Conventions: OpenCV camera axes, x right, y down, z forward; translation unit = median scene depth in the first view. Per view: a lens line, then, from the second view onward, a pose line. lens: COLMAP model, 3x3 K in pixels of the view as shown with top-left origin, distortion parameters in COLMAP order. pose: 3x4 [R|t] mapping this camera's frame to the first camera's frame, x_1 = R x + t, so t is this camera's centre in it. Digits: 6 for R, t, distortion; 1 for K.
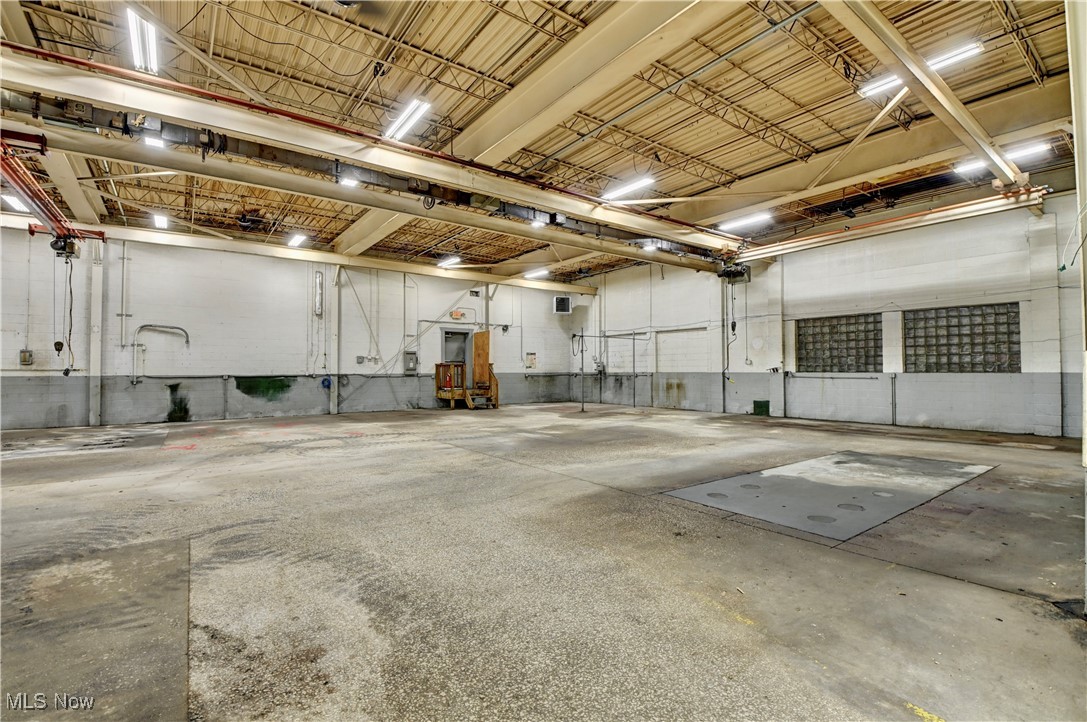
lens RADIAL K [[490.9, 0, 542.5], [0, 490.9, 362.2], [0, 0, 1]] dist [-0.024525, -0.000848]
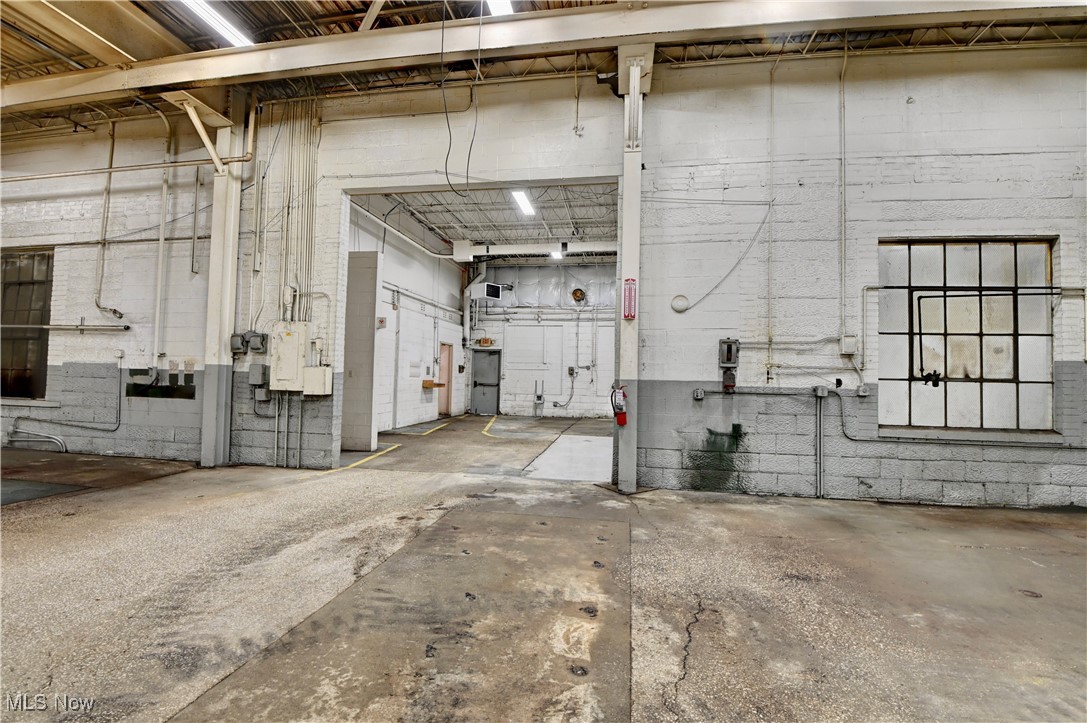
lens RADIAL K [[490.9, 0, 543.4], [0, 490.9, 363.6], [0, 0, 1]] dist [-0.024525, -0.000848]
pose [[-0.699215, 0.019208, 0.714654, -1.722779], [-0.014338, 0.999061, -0.040881, 0.044936], [-0.714768, -0.038831, -0.698283, 1.371612]]
